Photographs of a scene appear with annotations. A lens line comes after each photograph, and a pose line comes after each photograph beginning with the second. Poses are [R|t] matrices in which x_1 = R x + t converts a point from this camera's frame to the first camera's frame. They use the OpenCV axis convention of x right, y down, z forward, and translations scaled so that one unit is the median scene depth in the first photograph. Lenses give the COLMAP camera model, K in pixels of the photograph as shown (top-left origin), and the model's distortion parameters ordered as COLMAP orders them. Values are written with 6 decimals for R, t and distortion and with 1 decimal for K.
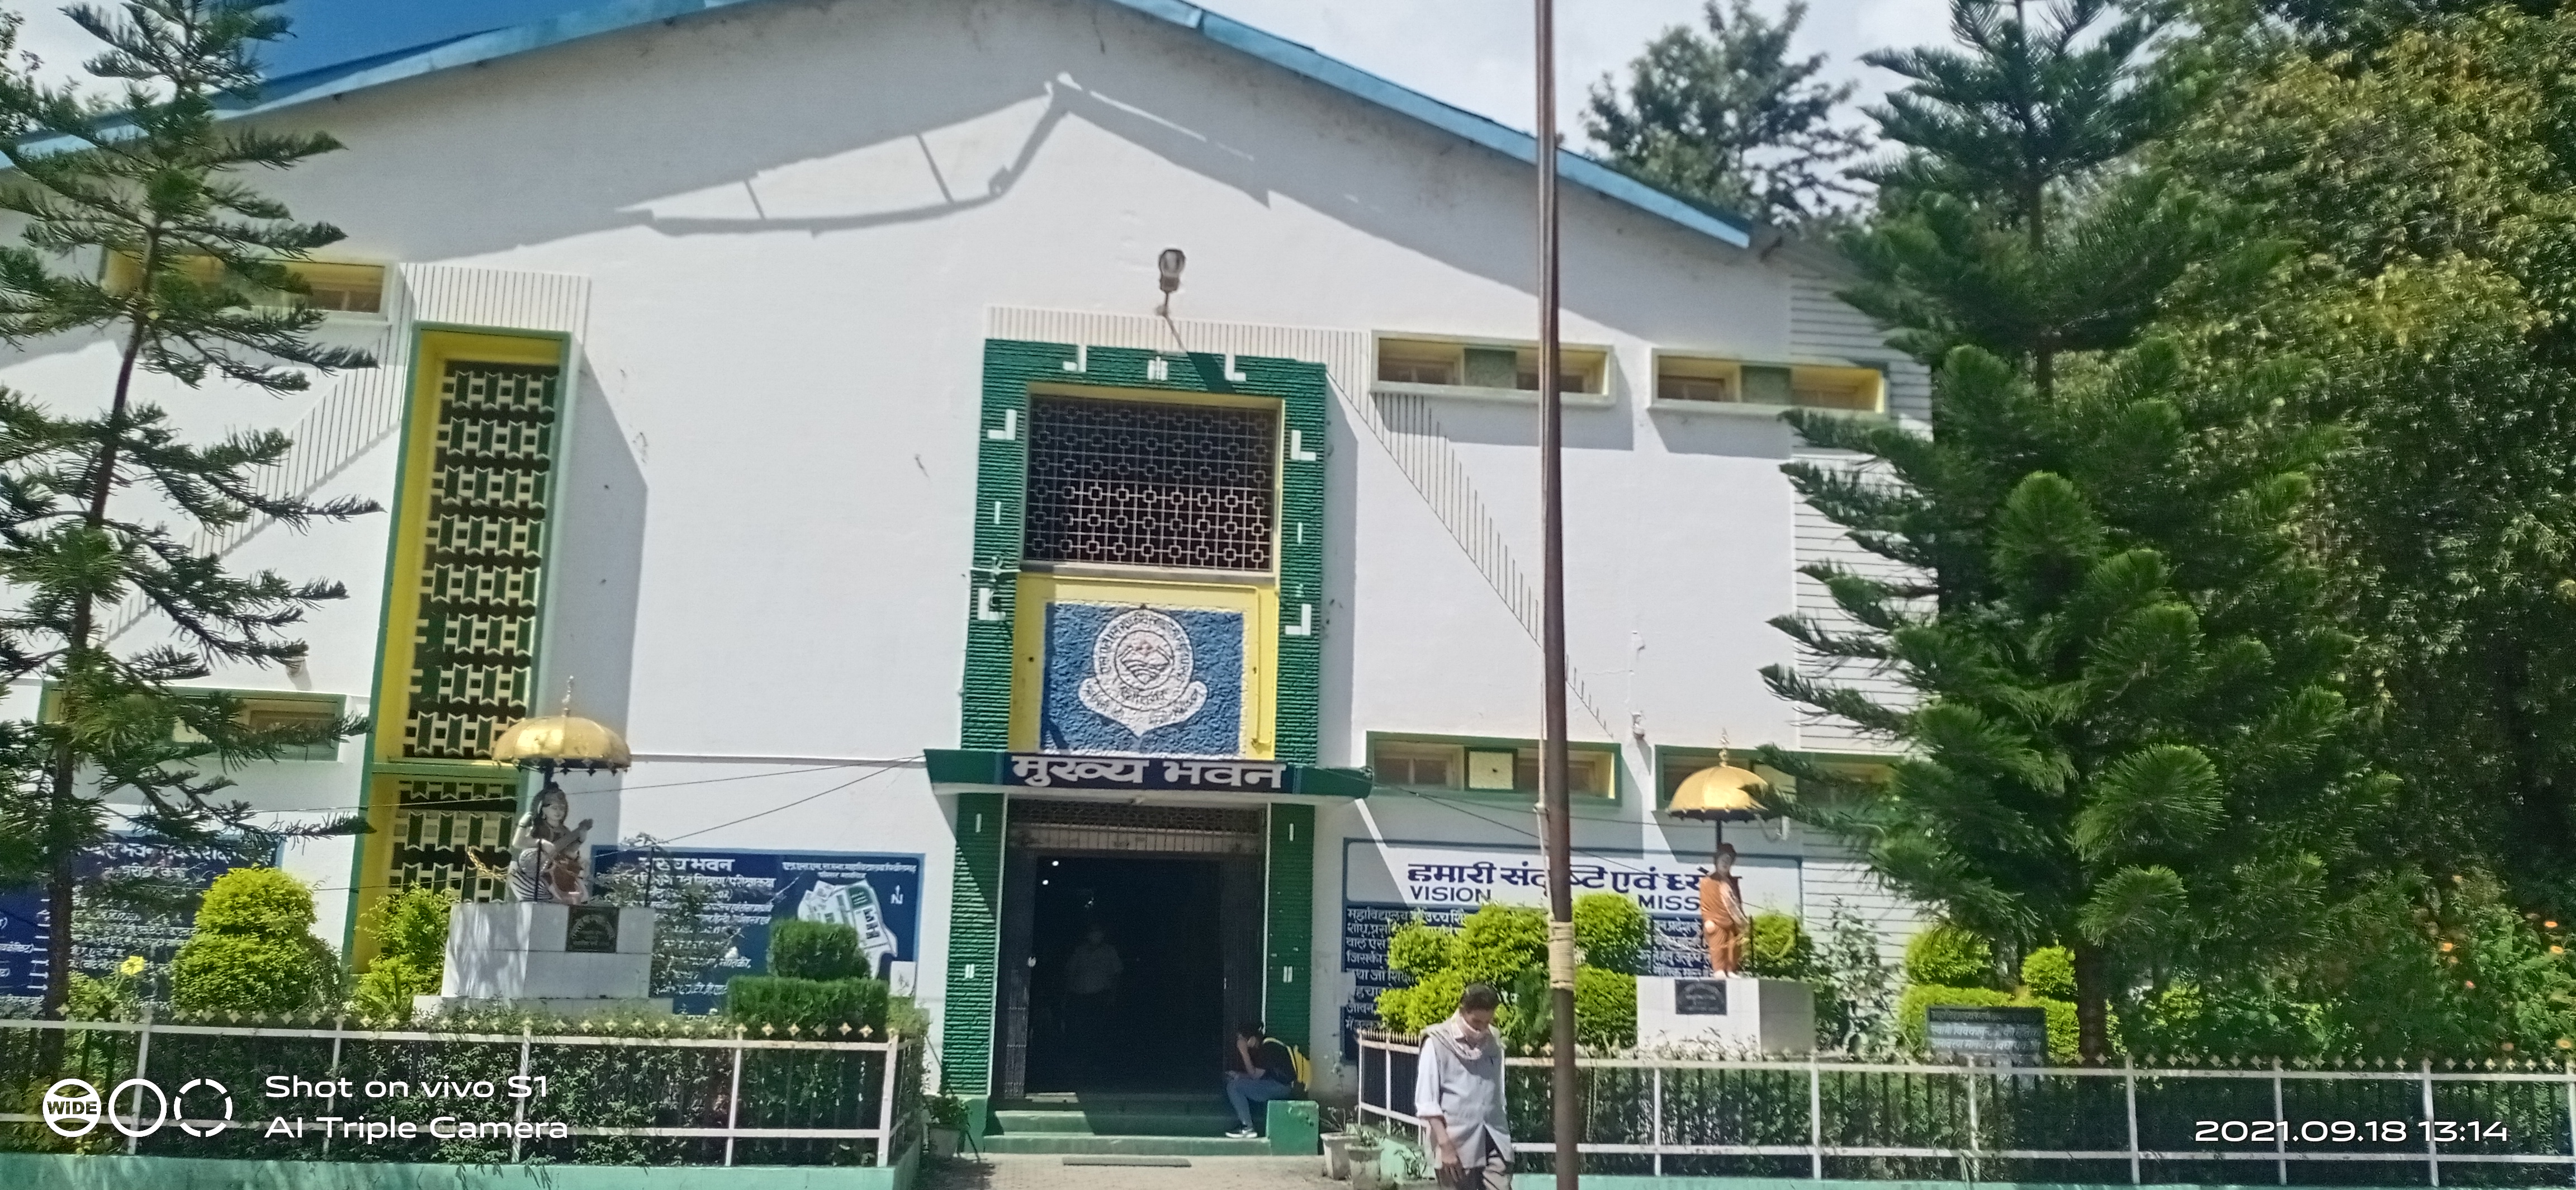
lens RADIAL K [[2027.3, 0, 1295.9], [0, 2027.3, 600.8], [0, 0, 1]] dist [0.099599, -0.205474]
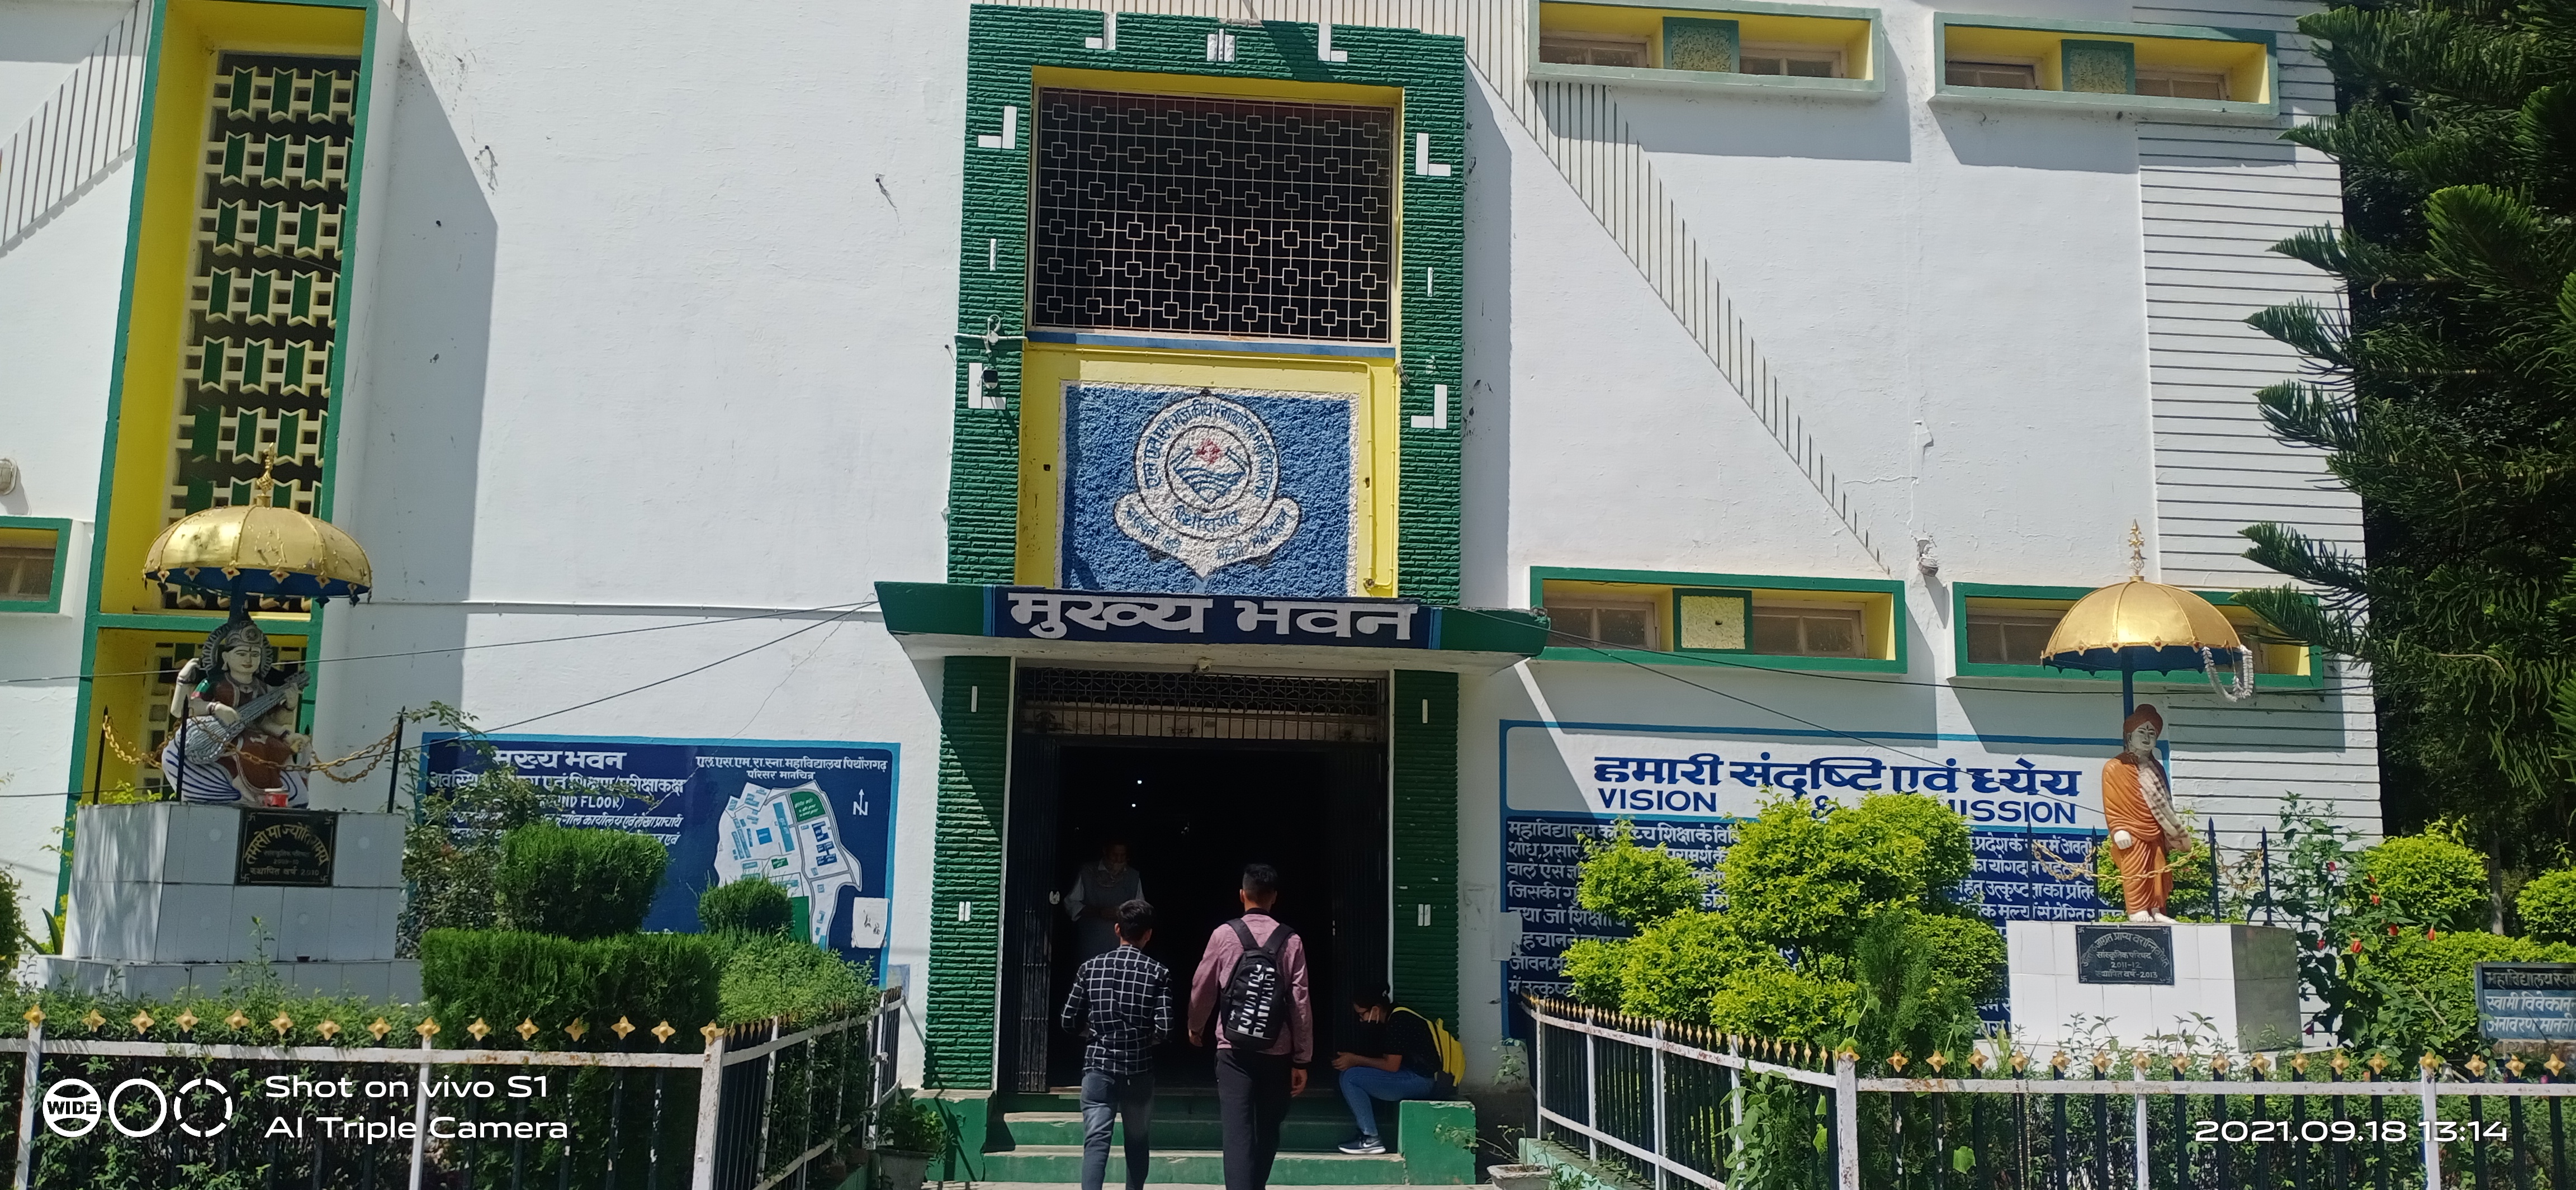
lens RADIAL K [[1879.2, 0, 1220.8], [0, 1879.2, 593.7], [0, 0, 1]] dist [0.059854, -0.114897]
pose [[0.995436, -0.017681, -0.093776, -0.011000], [0.019461, 0.999647, 0.018097, 0.062235], [0.093423, -0.019839, 0.995429, 0.363267]]
